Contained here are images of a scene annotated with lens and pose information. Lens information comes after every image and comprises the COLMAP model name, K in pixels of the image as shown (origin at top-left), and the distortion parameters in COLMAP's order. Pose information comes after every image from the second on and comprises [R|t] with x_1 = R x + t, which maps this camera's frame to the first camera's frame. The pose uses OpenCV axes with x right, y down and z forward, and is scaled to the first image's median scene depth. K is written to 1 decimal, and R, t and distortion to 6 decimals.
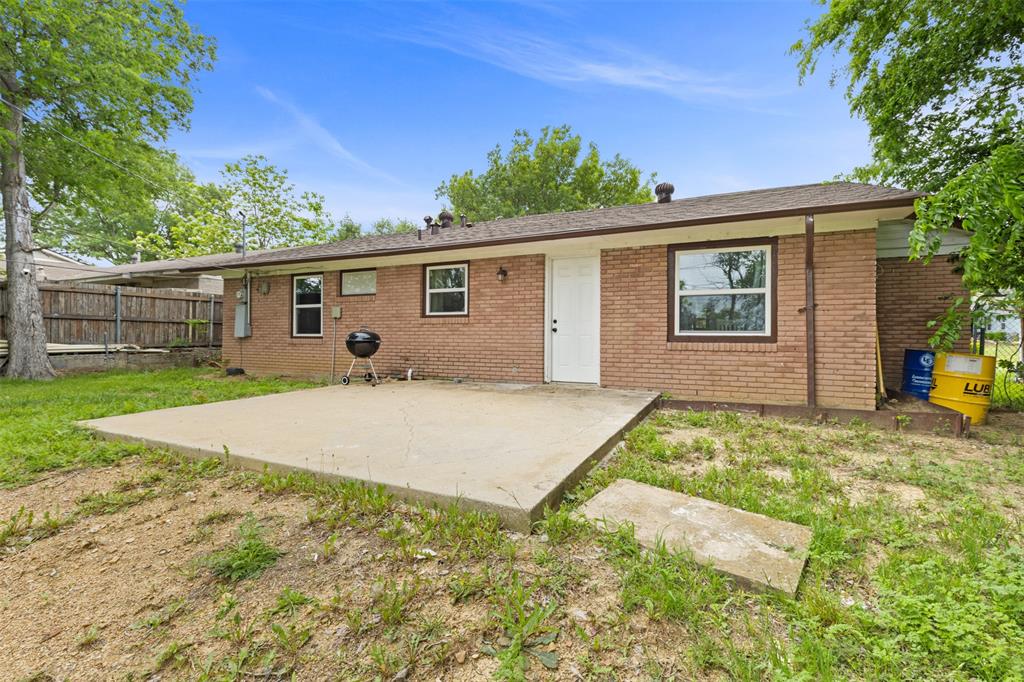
lens RADIAL K [[458.0, 0, 510.8], [0, 458.0, 335.9], [0, 0, 1]] dist [0.000897, -0.000009]
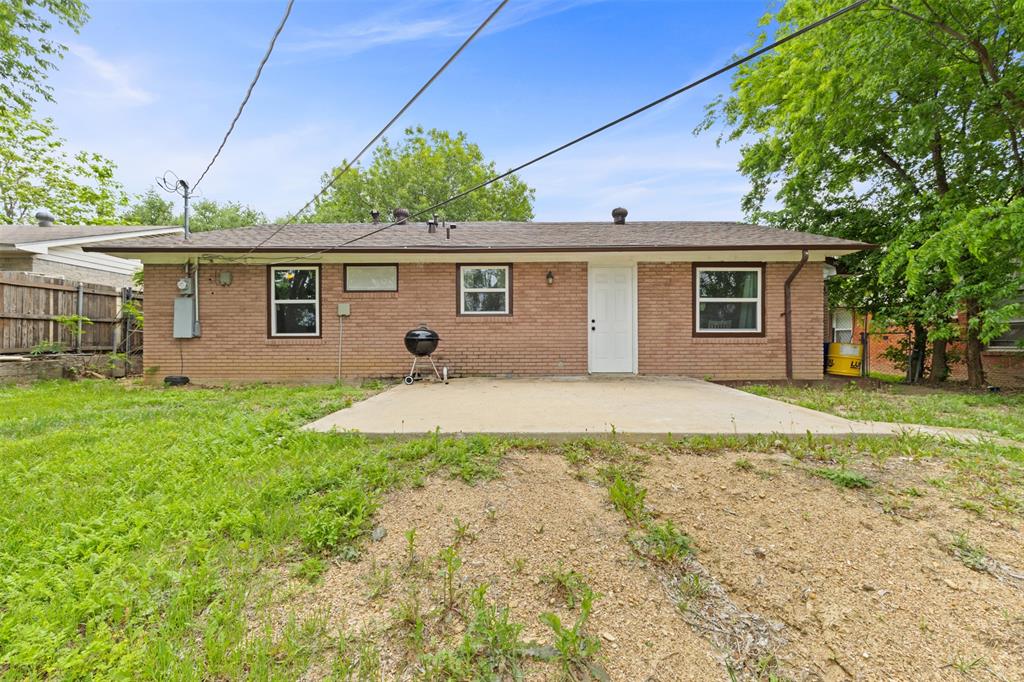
lens RADIAL K [[458.0, 0, 513.6], [0, 458.0, 343.4], [0, 0, 1]] dist [0.000897, -0.000009]
pose [[0.906024, -0.009866, 0.423111, -0.508831], [0.006973, 0.999941, 0.008385, 0.012307], [-0.423169, -0.004646, 0.906039, 0.033110]]
